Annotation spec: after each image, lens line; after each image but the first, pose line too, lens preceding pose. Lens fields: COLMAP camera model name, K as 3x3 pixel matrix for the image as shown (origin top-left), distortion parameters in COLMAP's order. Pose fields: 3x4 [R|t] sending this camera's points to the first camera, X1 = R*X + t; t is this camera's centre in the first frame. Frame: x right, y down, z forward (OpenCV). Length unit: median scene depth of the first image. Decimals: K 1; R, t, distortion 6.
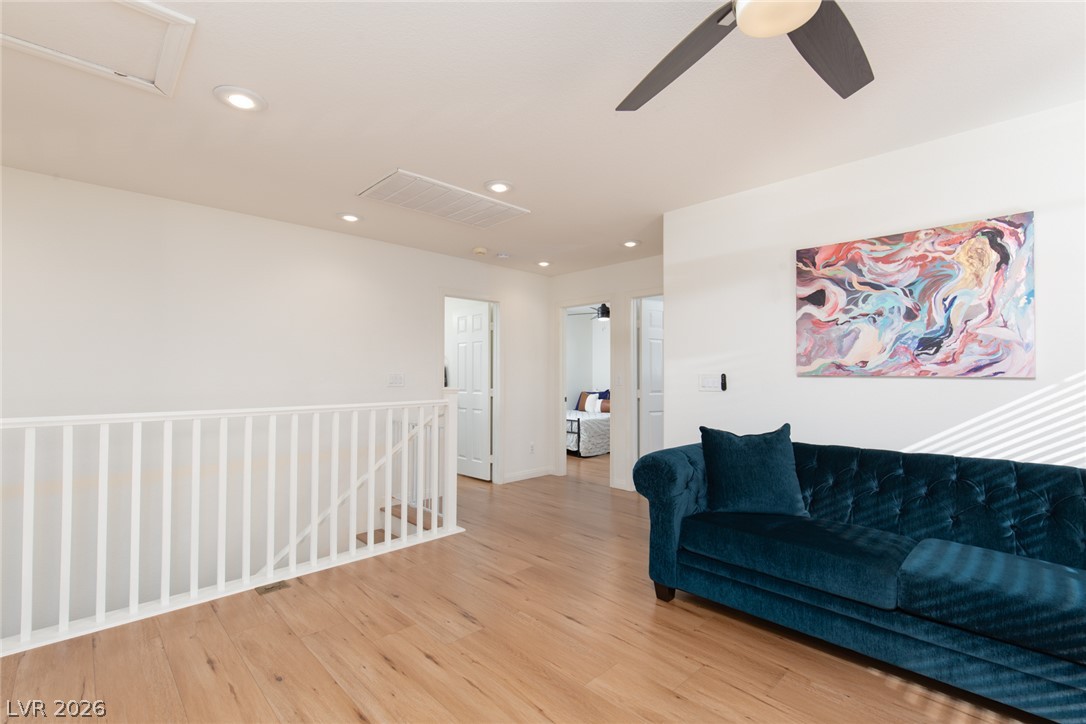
lens RADIAL K [[486.4, 0, 545.2], [0, 486.4, 367.5], [0, 0, 1]] dist [0.015080, -0.000249]
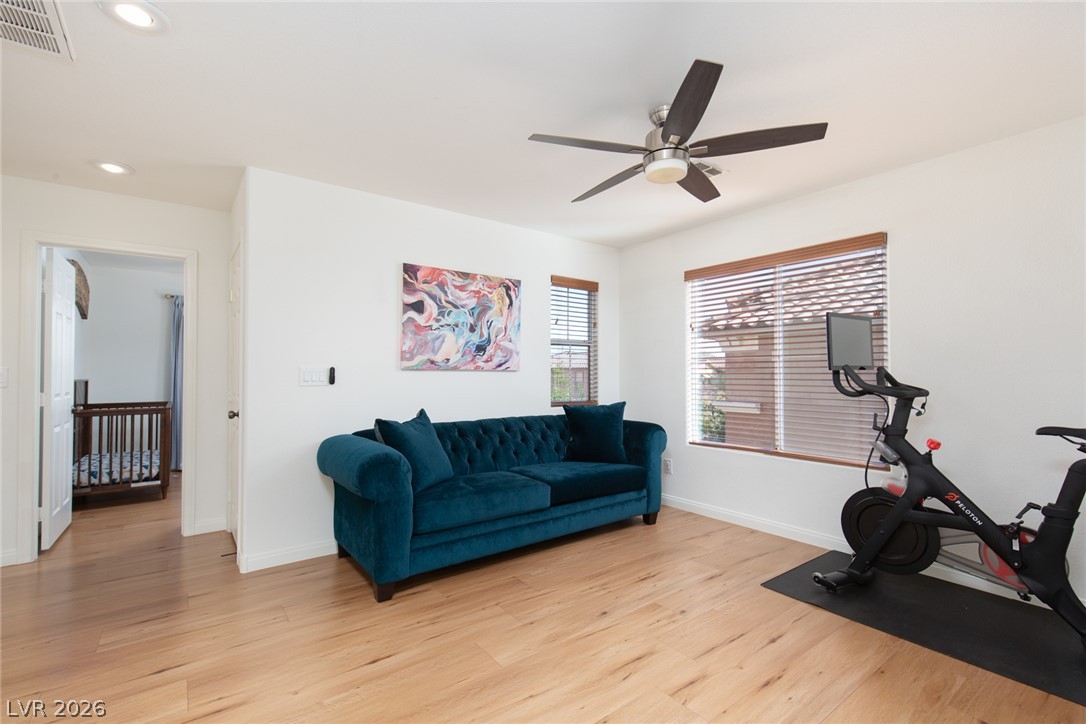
lens RADIAL K [[486.4, 0, 545.2], [0, 486.4, 367.5], [0, 0, 1]] dist [0.015080, -0.000249]
pose [[0.129002, 0.011301, 0.991580, -0.703142], [-0.011817, 0.999882, -0.009858, 0.023158], [-0.991574, -0.010446, 0.129120, 0.589342]]
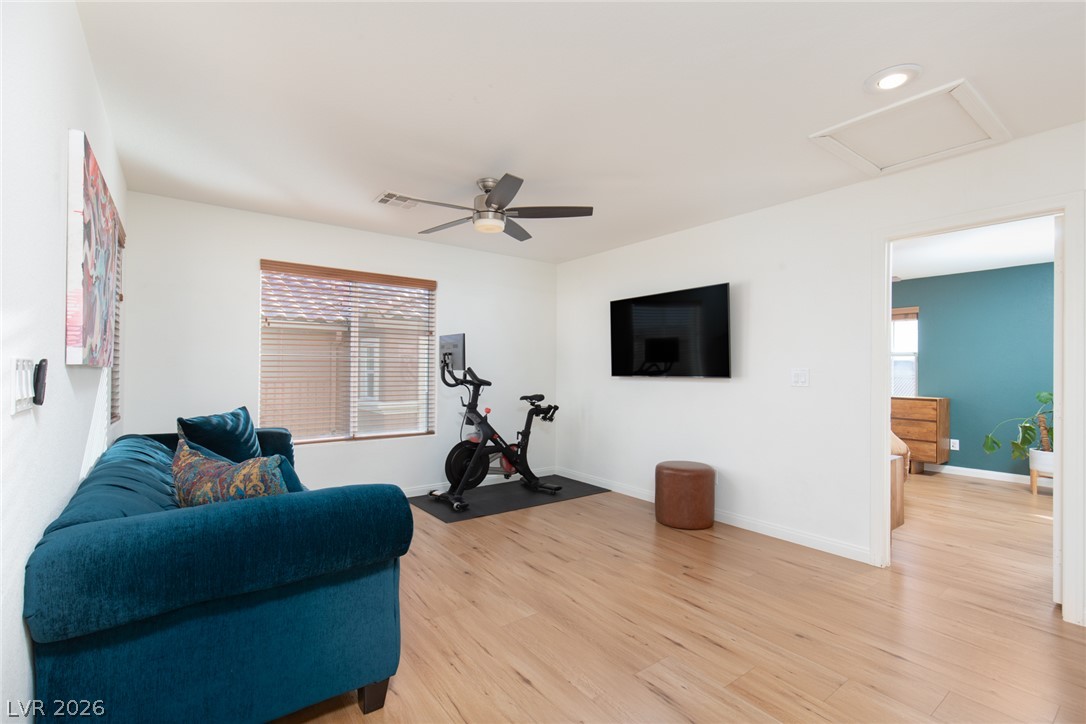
lens RADIAL K [[486.4, 0, 545.2], [0, 486.4, 367.5], [0, 0, 1]] dist [0.015080, -0.000249]
pose [[-0.991989, -0.008962, 0.126009, -0.069240], [-0.011310, 0.999775, -0.017934, 0.027723], [-0.125820, -0.019215, -0.991867, 1.702925]]
